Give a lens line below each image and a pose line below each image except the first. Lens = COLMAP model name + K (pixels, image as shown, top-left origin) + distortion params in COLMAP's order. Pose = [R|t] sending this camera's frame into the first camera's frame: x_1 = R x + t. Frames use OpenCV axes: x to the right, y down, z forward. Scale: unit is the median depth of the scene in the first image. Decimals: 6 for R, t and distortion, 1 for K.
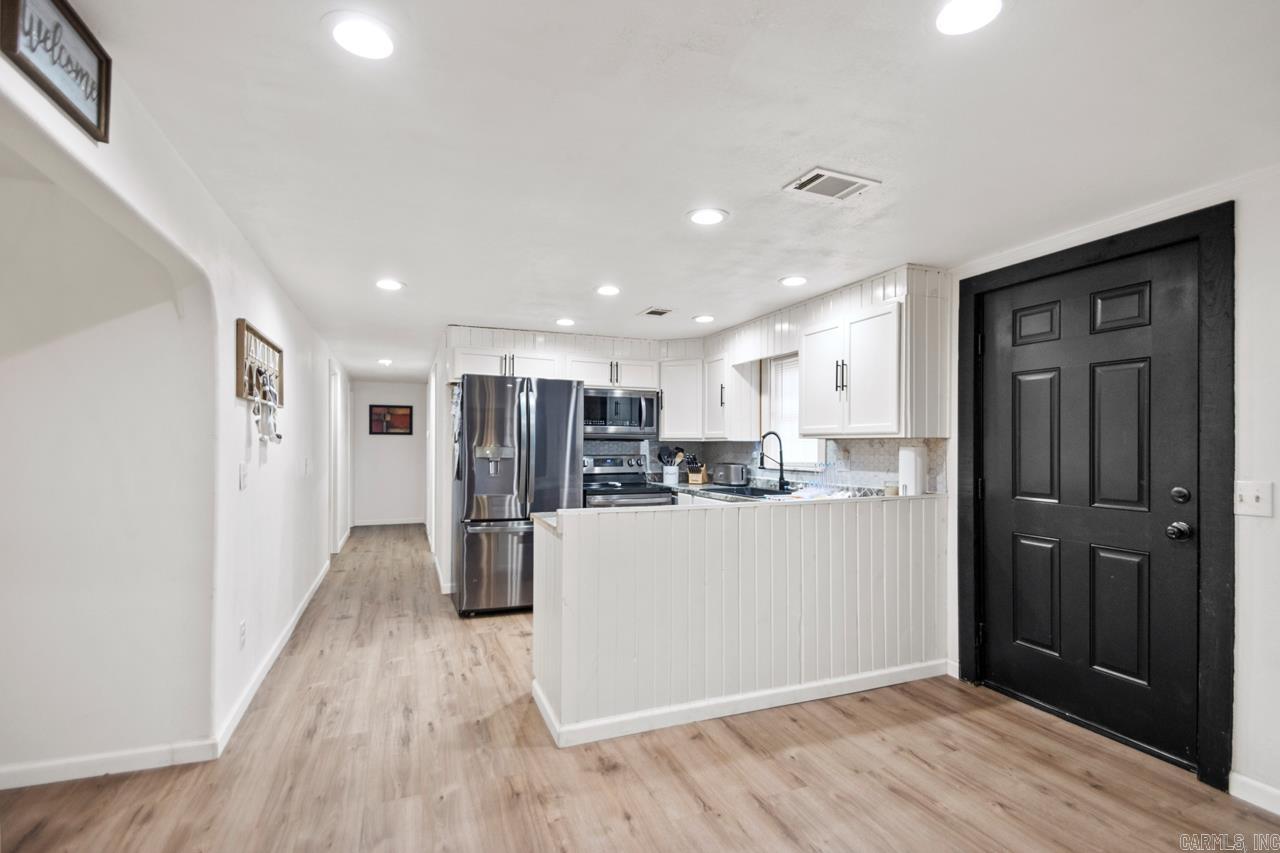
lens RADIAL K [[587.3, 0, 639.7], [0, 587.3, 433.9], [0, 0, 1]] dist [0.021508, -0.000233]
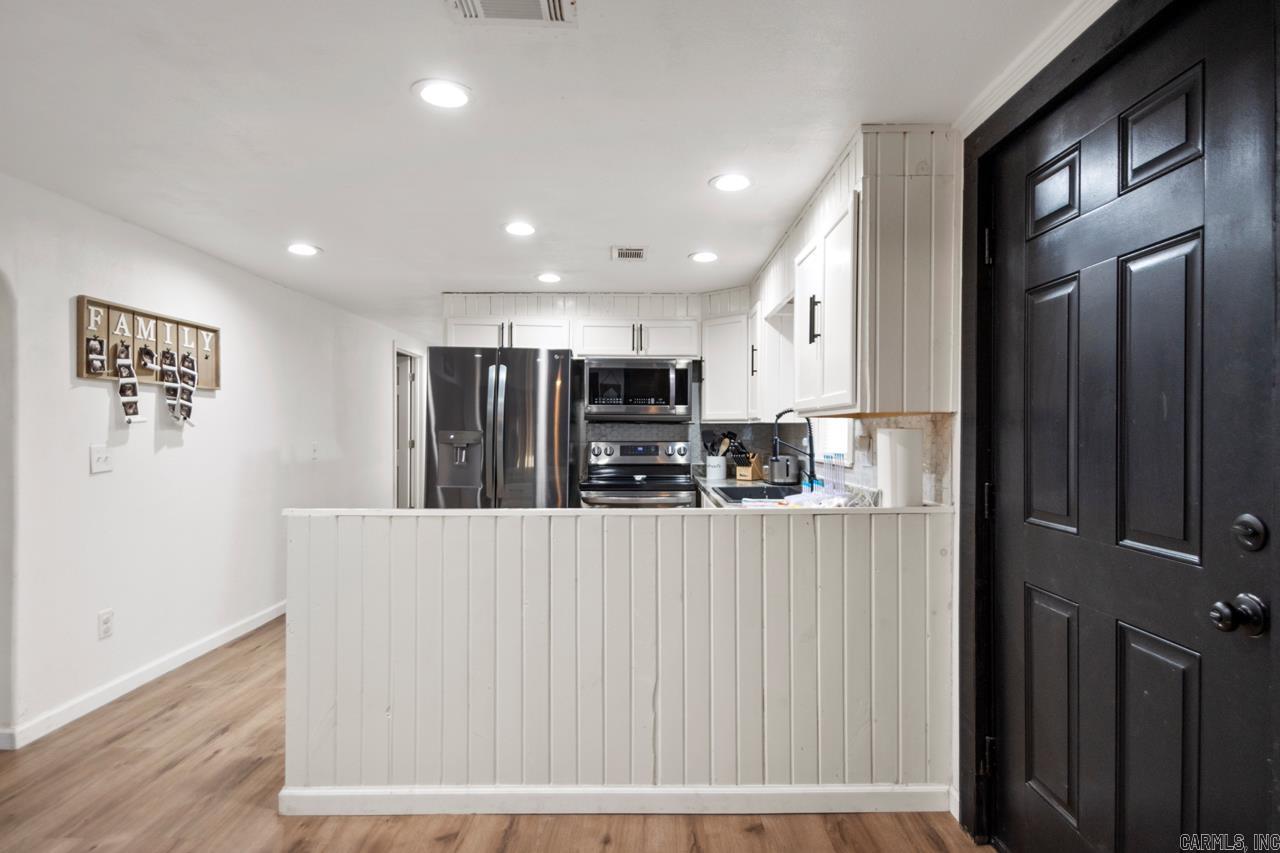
lens RADIAL K [[661.6, 0, 640.0], [0, 661.6, 426.5], [0, 0, 1]] dist [0.005009, -0.001504]
pose [[0.931925, -0.004171, -0.362627, 0.455854], [0.008065, 0.999925, 0.009227, 0.012139], [0.362562, -0.011523, 0.931889, 0.265977]]
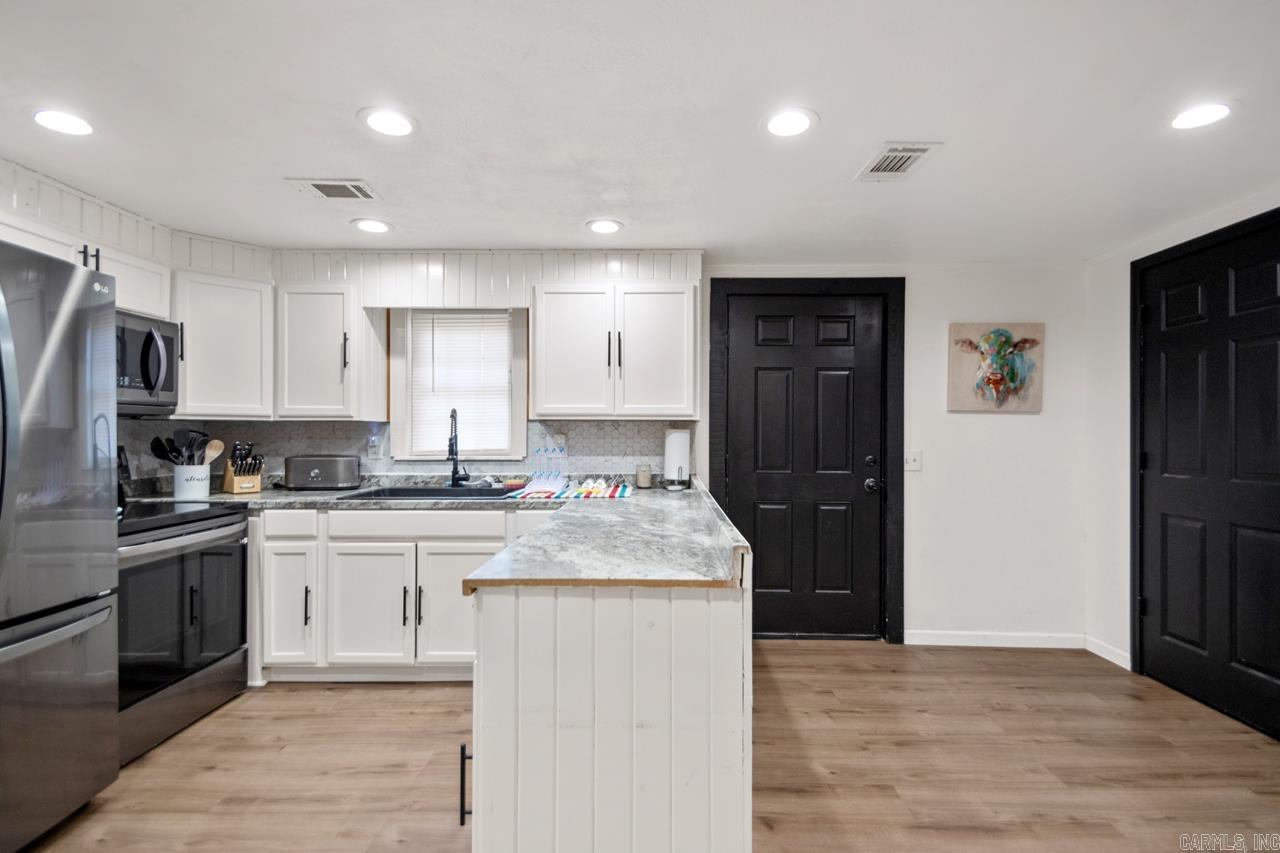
lens RADIAL K [[590.5, 0, 644.9], [0, 590.5, 425.7], [0, 0, 1]] dist [0.022584, -0.000344]
pose [[0.392351, 0.007831, 0.919782, -0.492639], [-0.019270, 0.999814, -0.000293, 0.016737], [-0.919614, -0.017609, 0.392429, 0.650342]]
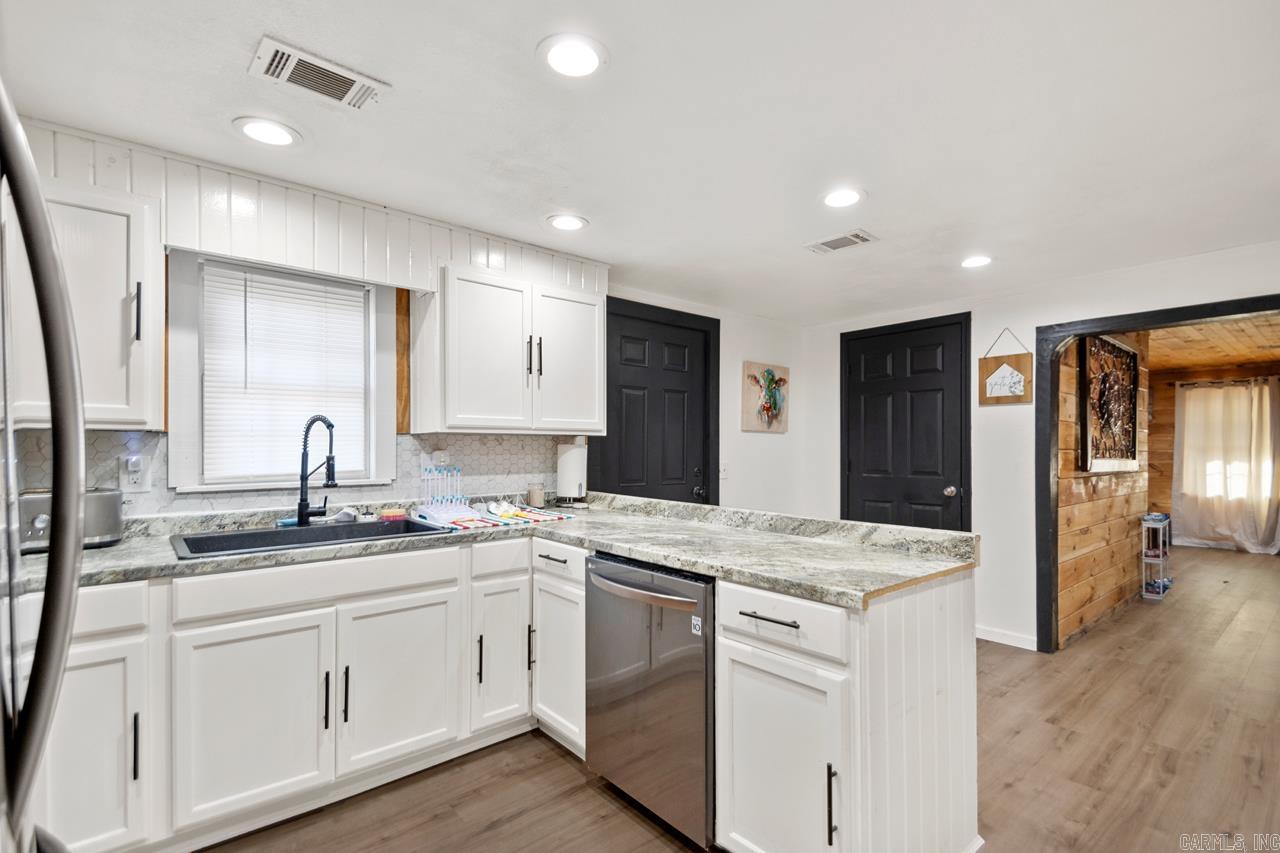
lens RADIAL K [[604.2, 0, 645.6], [0, 604.2, 444.5], [0, 0, 1]] dist [0.022539, -0.000295]
pose [[-0.328870, -0.000054, 0.944375, -0.520605], [-0.021428, 0.999743, -0.007405, 0.025953], [-0.944132, -0.022671, -0.328787, 1.208128]]
